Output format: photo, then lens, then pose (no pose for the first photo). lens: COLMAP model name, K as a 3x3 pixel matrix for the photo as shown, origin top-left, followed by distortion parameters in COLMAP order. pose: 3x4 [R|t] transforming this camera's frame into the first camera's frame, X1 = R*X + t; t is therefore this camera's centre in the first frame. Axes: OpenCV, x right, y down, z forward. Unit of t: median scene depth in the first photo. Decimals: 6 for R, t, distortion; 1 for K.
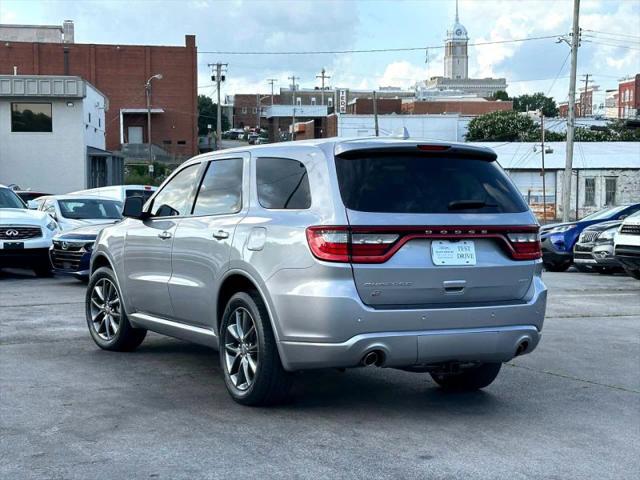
lens RADIAL K [[1147.2, 0, 317.8], [0, 1147.2, 239.5], [0, 0, 1]] dist [0.139802, 0.000000]
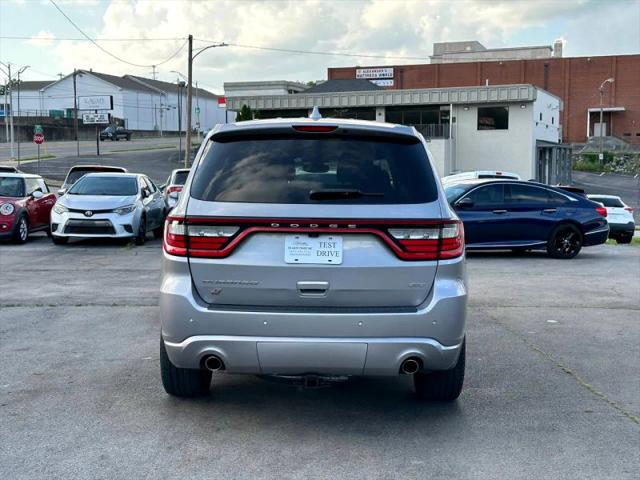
lens RADIAL K [[879.3, 0, 325.6], [0, 879.3, 243.6], [0, 0, 1]] dist [0.123966, 0.000000]
pose [[0.889126, 0.036559, -0.456201, 0.412911], [-0.020754, 0.999000, 0.039609, -0.018559], [0.457192, -0.025749, 0.888995, 0.398135]]
